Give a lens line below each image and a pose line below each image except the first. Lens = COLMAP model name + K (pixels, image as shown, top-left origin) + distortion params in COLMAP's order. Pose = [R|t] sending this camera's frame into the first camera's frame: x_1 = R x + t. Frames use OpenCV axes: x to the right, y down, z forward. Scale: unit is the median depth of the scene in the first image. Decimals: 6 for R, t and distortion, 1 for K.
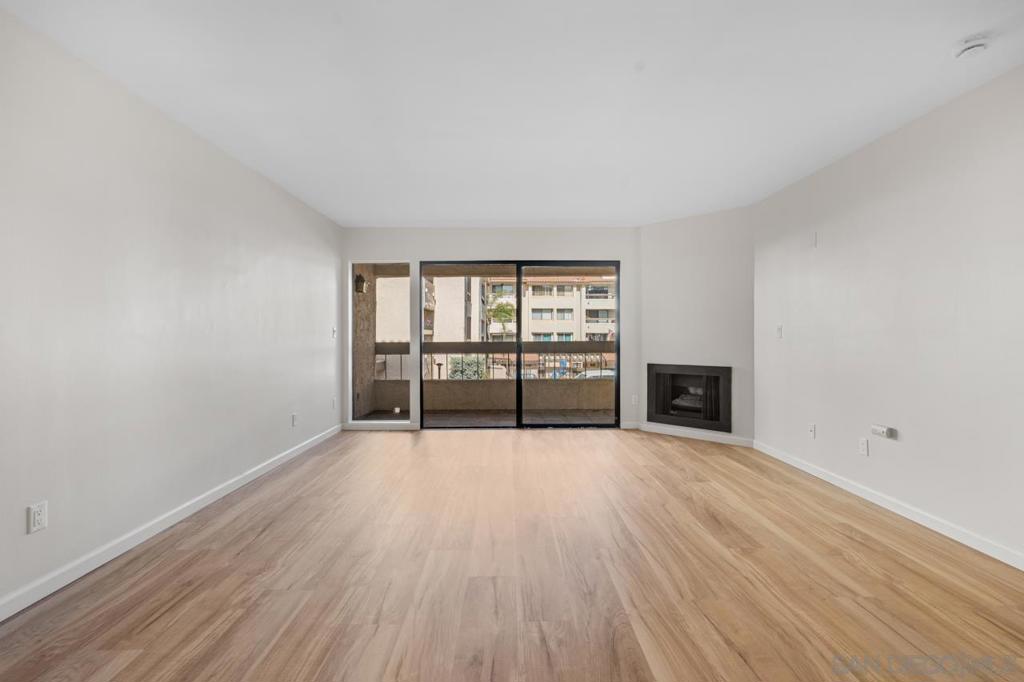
lens RADIAL K [[445.8, 0, 512.0], [0, 445.8, 341.0], [0, 0, 1]] dist [-0.003284, -0.000436]
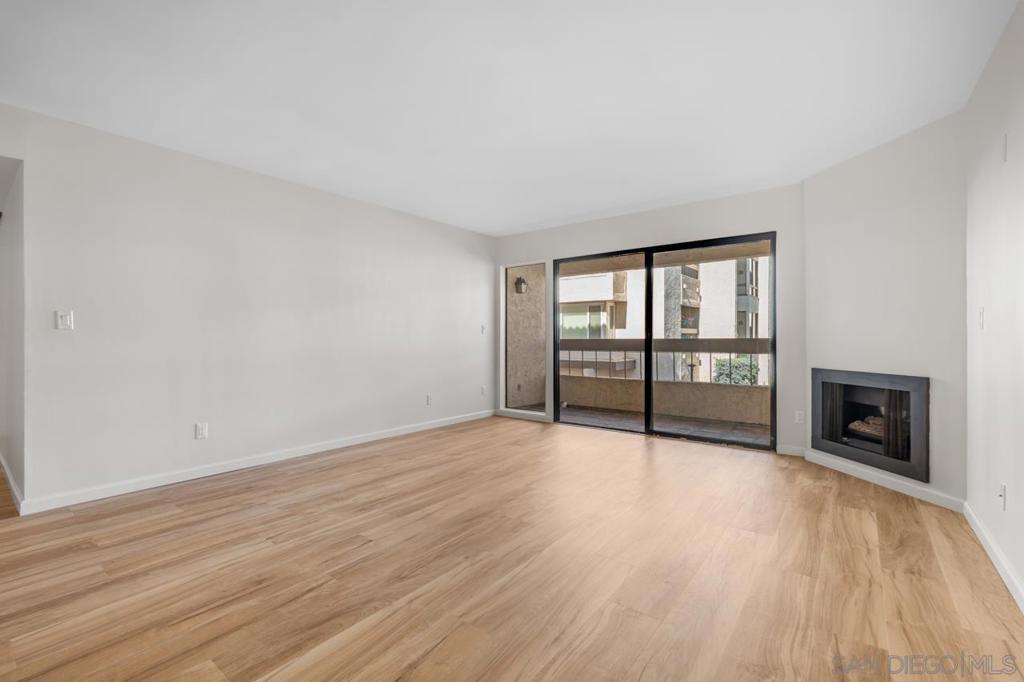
lens RADIAL K [[446.7, 0, 512.0], [0, 446.7, 338.3], [0, 0, 1]] dist [-0.003279, 0.000022]
pose [[0.784250, 0.001958, -0.620442, 0.372743], [-0.006208, 0.999970, -0.004691, 0.008706], [0.620414, 0.007531, 0.784239, 0.131388]]
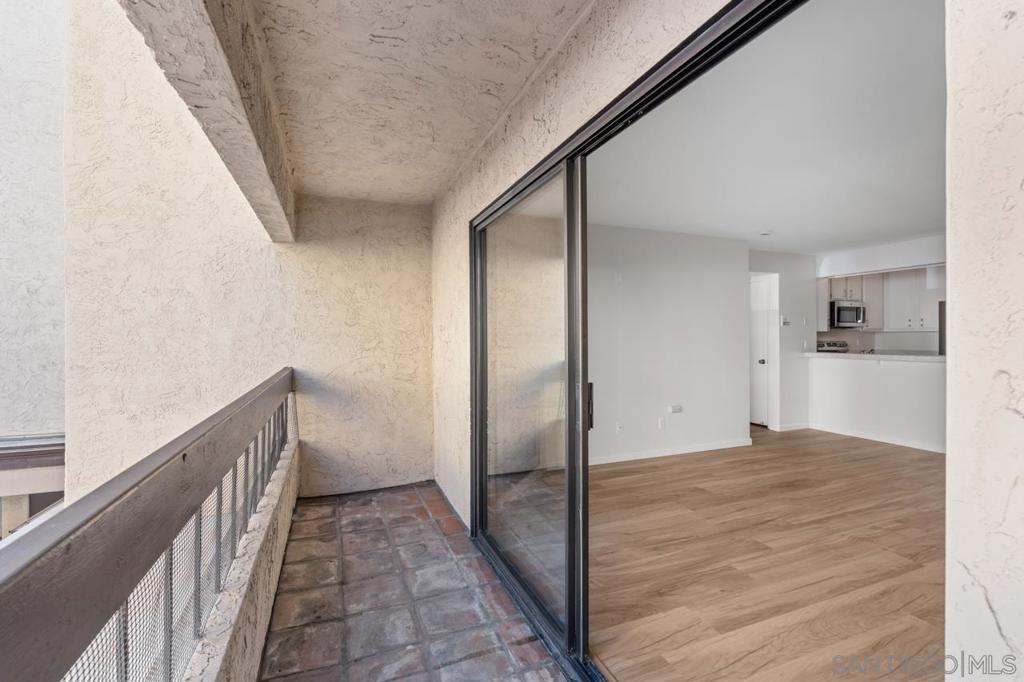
lens RADIAL K [[445.8, 0, 512.0], [0, 445.8, 341.0], [0, 0, 1]] dist [-0.003284, -0.000436]
pose [[-0.362393, -0.004151, 0.932016, -0.280753], [0.015913, 0.999817, 0.010640, -0.044878], [-0.931889, 0.018687, -0.362261, 1.207839]]
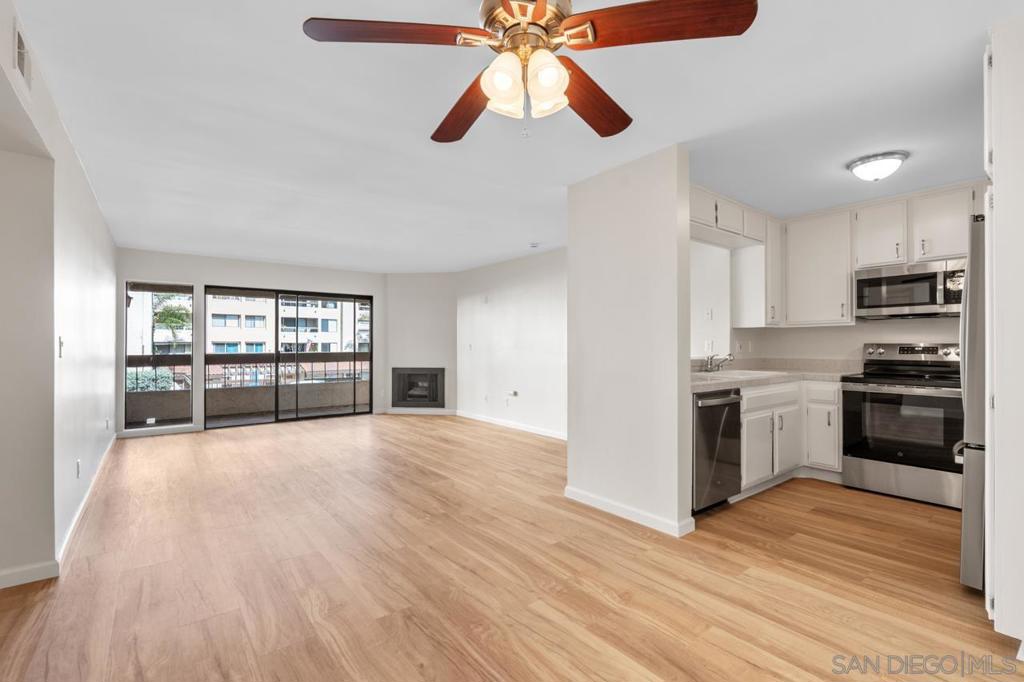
lens RADIAL K [[459.4, 0, 512.0], [0, 459.4, 341.0], [0, 0, 1]] dist [-0.002818, -0.000156]
pose [[0.795406, 0.008535, 0.606017, -0.302603], [0.004392, 0.999793, -0.019845, -0.005496], [-0.606061, 0.018446, 0.795204, -0.449799]]
